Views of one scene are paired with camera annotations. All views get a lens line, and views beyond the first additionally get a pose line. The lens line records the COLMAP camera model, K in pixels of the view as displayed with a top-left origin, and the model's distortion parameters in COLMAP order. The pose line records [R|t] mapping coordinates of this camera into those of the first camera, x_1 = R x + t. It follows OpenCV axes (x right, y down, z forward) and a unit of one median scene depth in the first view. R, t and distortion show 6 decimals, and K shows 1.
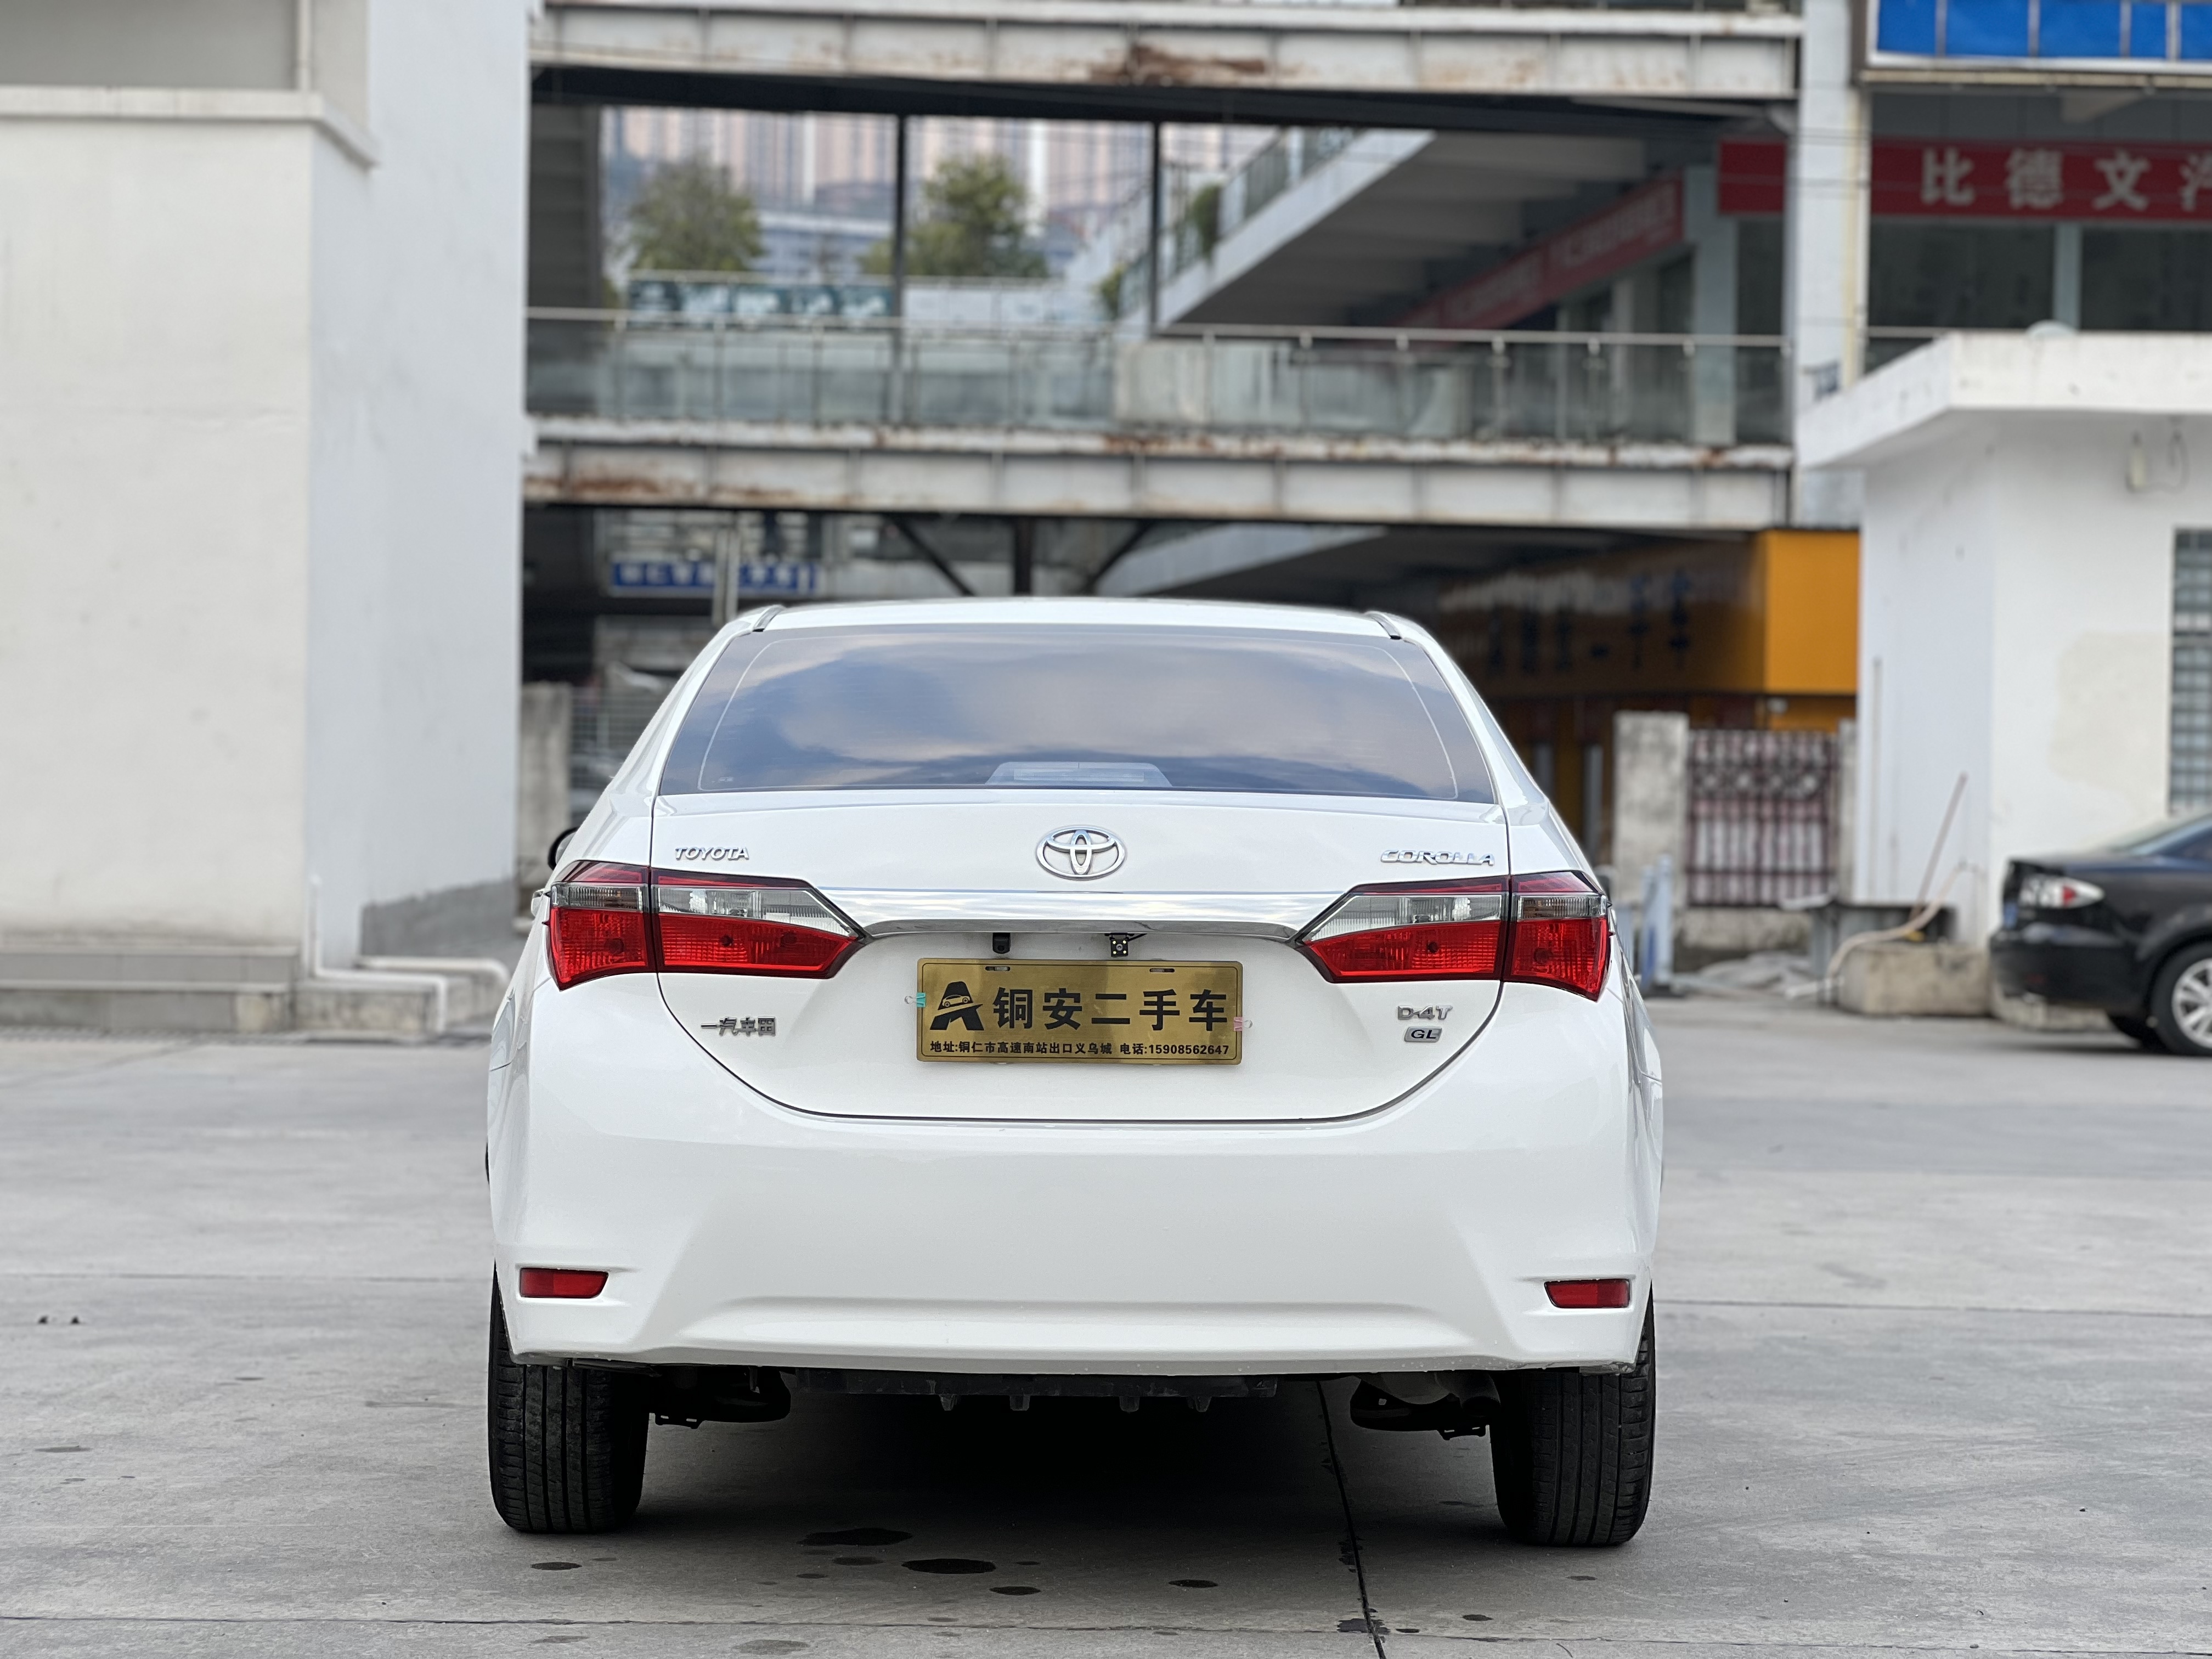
lens RADIAL K [[4898.9, 0, 1110.4], [0, 4898.9, 742.6], [0, 0, 1]] dist [-0.099219, 4.443340]
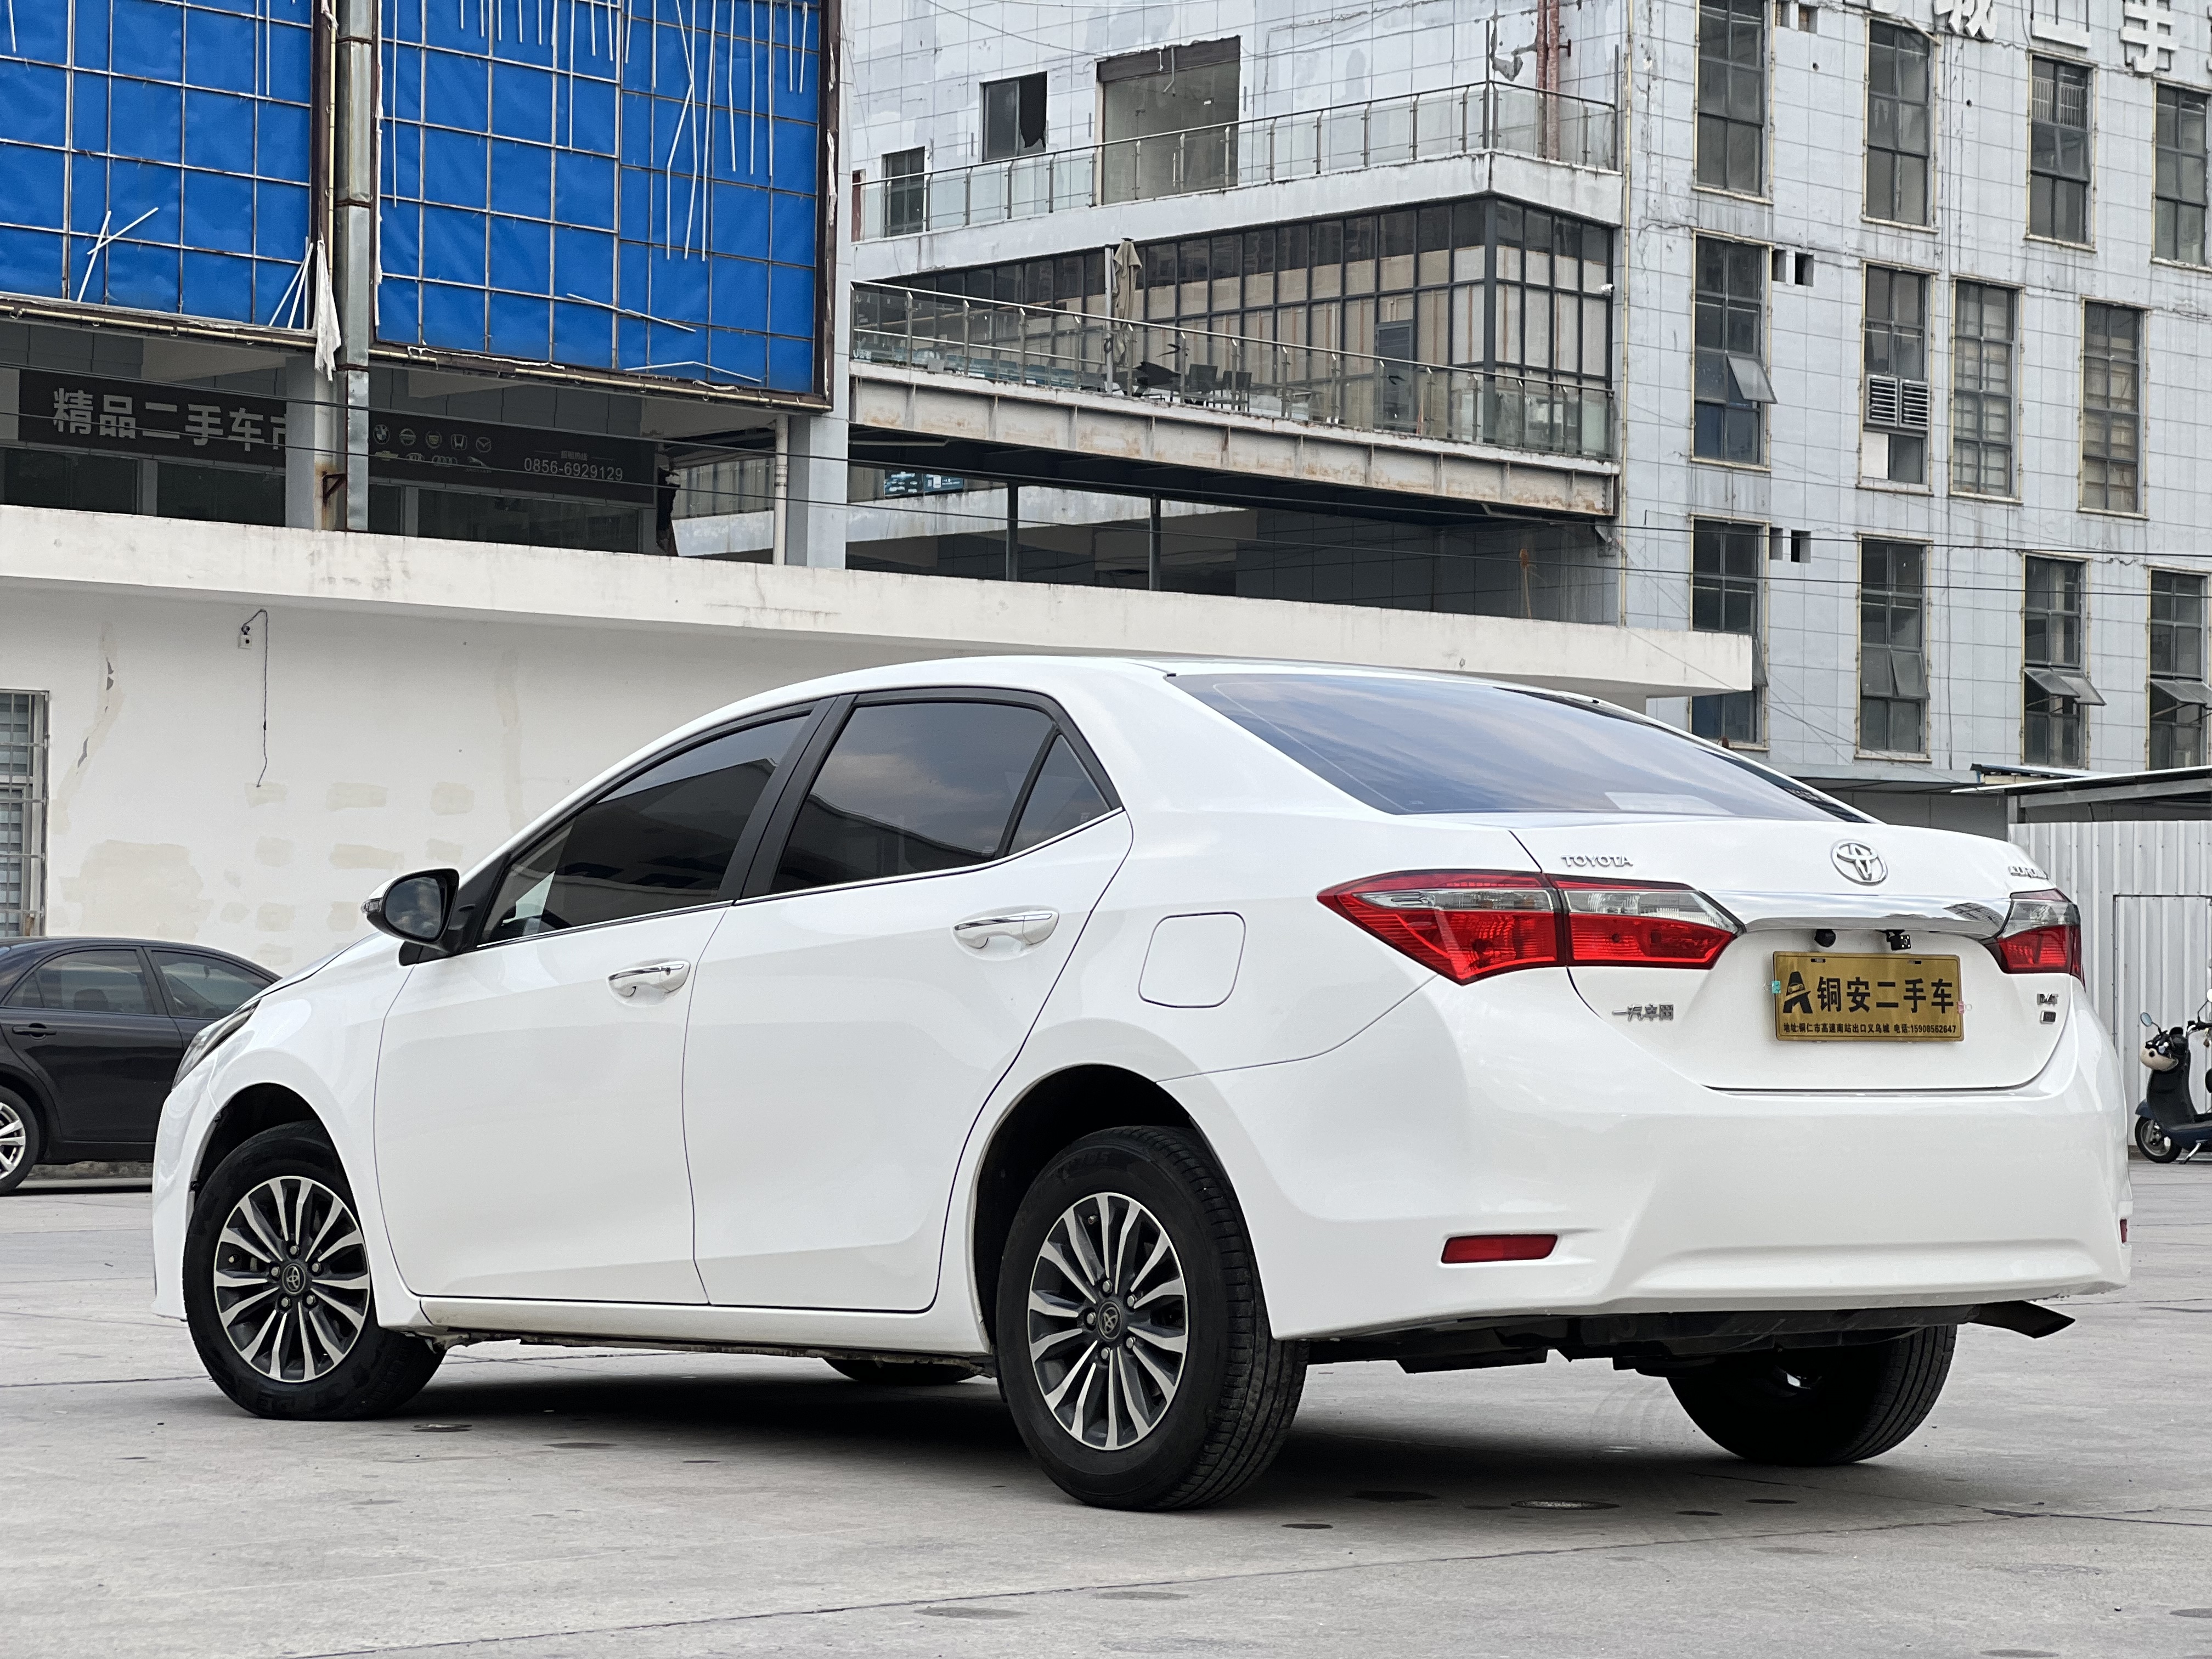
lens RADIAL K [[4880.4, 0, 1105.7], [0, 4880.4, 705.5], [0, 0, 1]] dist [0.154473, 0.461010]
pose [[0.787206, 0.029428, 0.615987, -0.145865], [-0.000681, 0.998902, -0.046850, 0.006677], [-0.616690, 0.036461, 0.786362, 0.030383]]
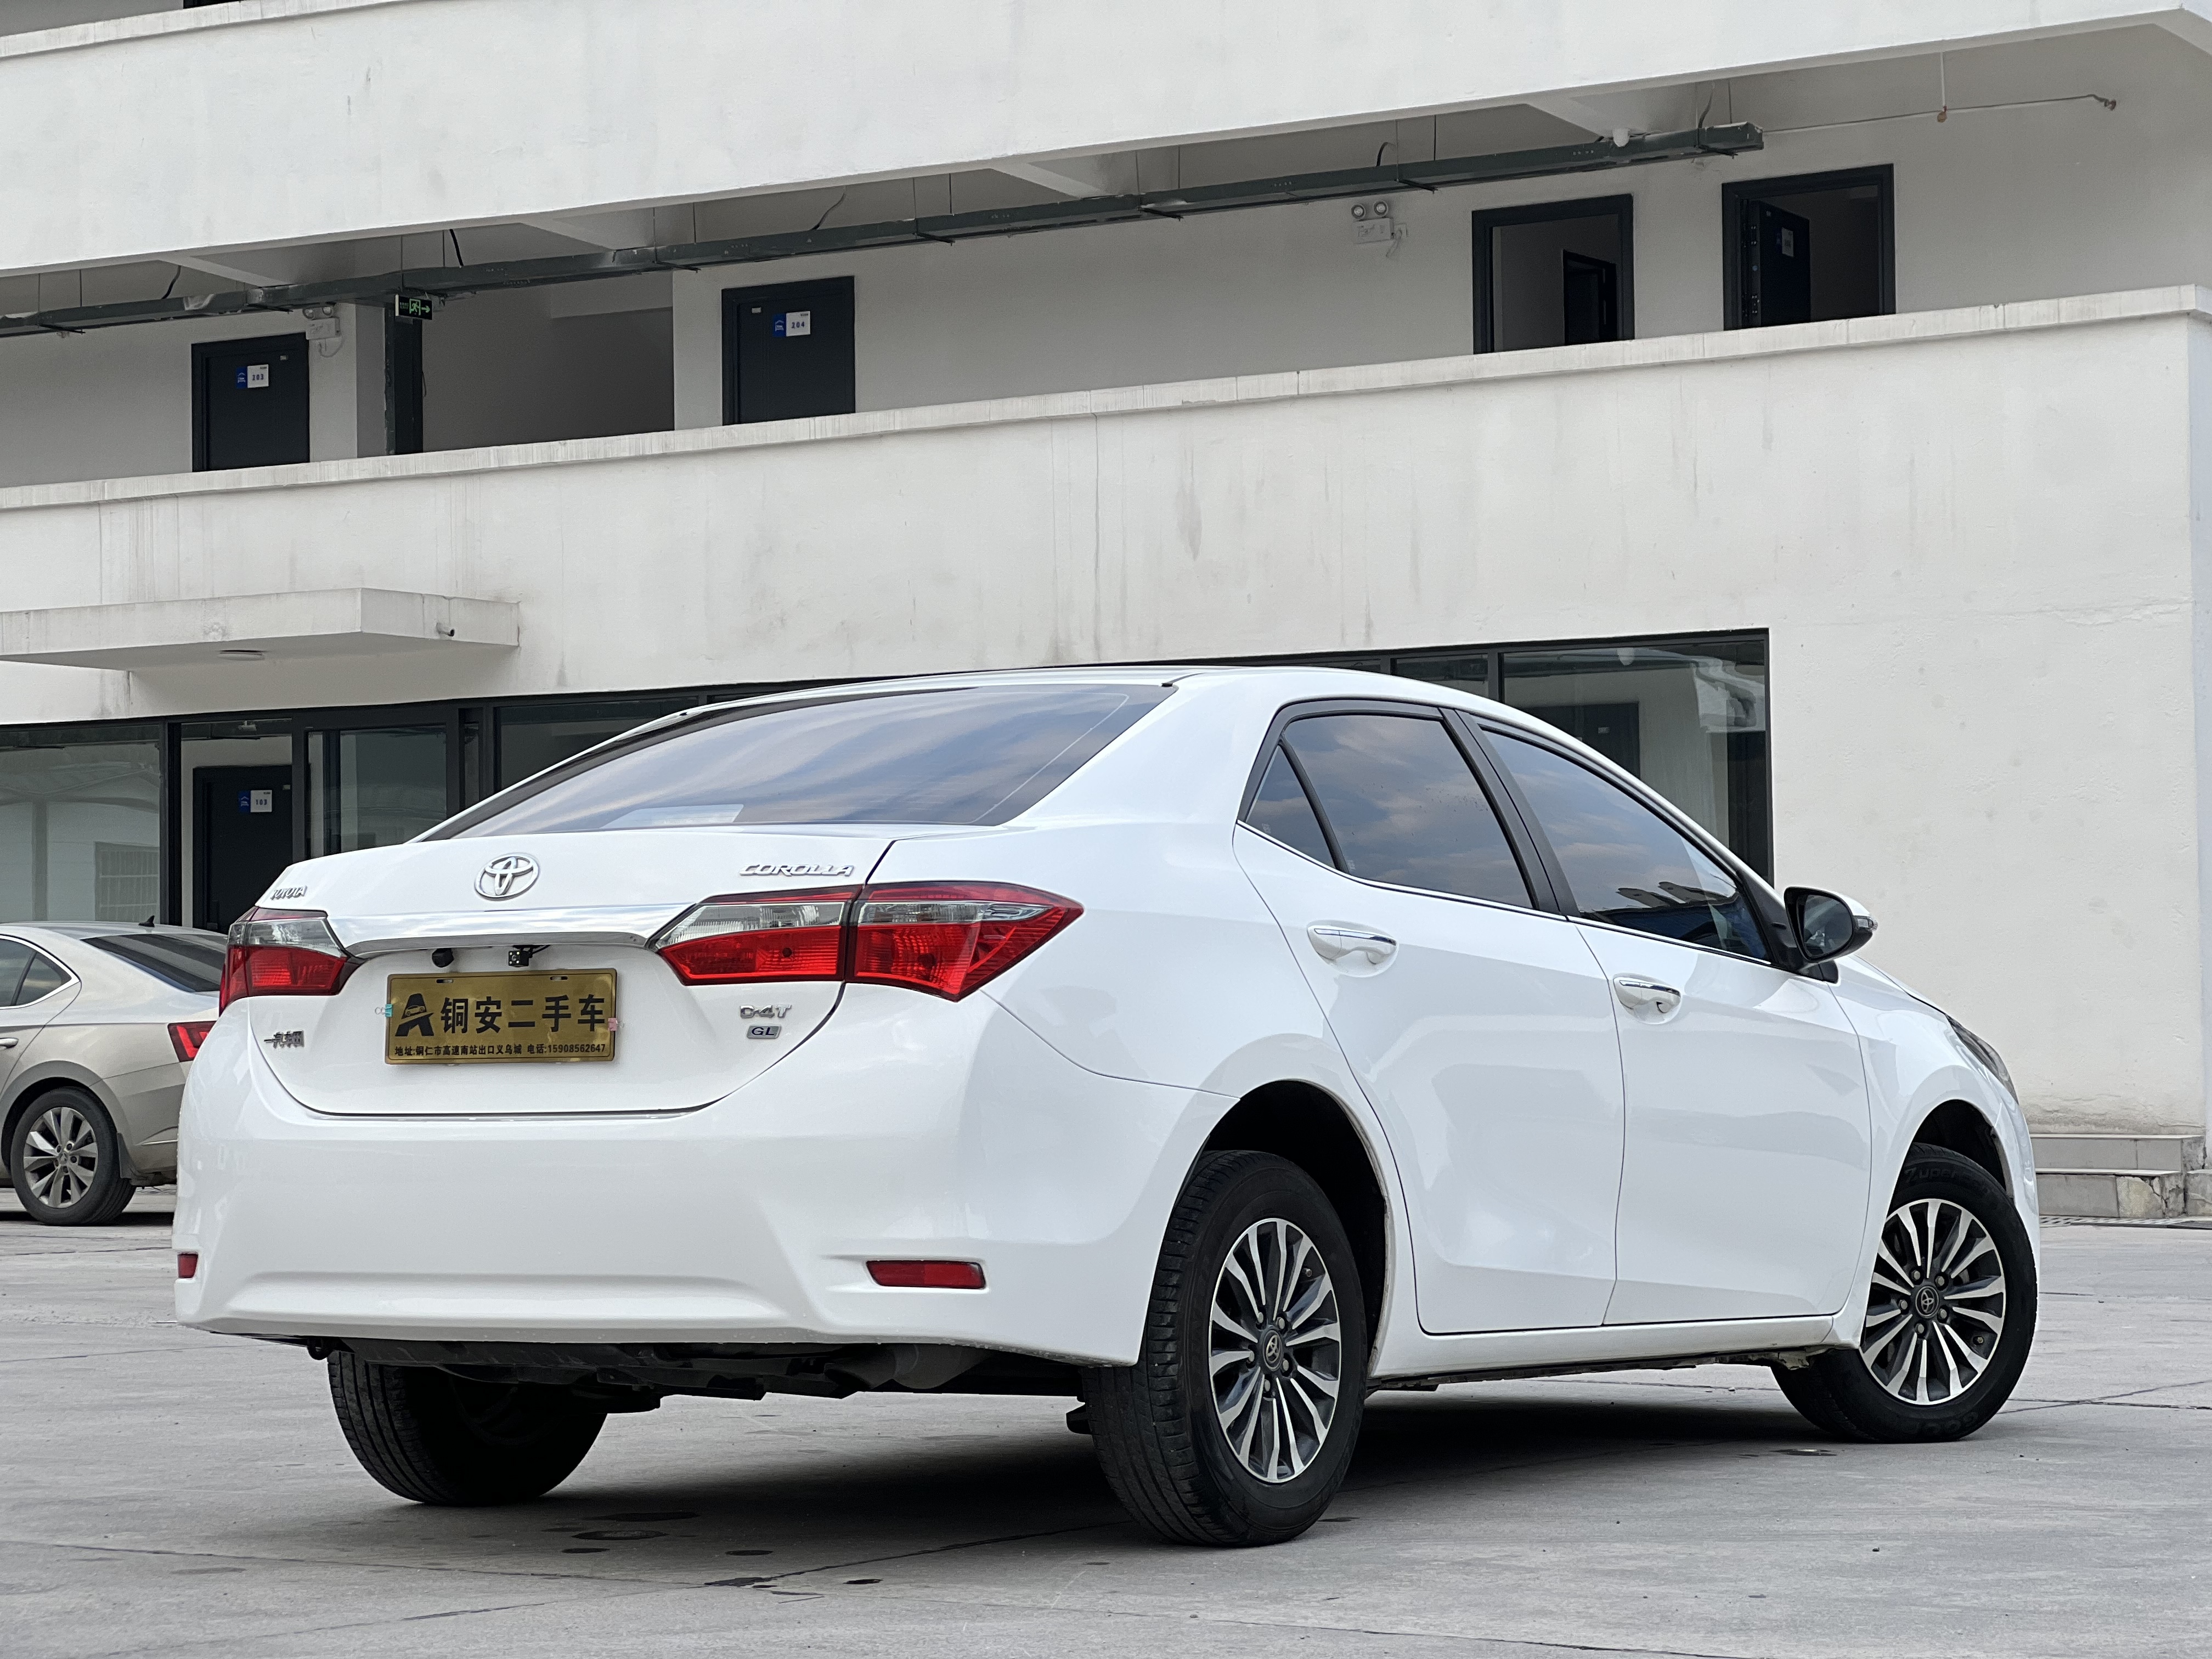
lens RADIAL K [[4880.4, 0, 1105.7], [0, 4880.4, 705.5], [0, 0, 1]] dist [0.154473, 0.461010]
pose [[0.838523, -0.059080, -0.541654, 0.120383], [0.026291, 0.997333, -0.068083, 0.010585], [0.544232, 0.042848, 0.837840, 0.021235]]
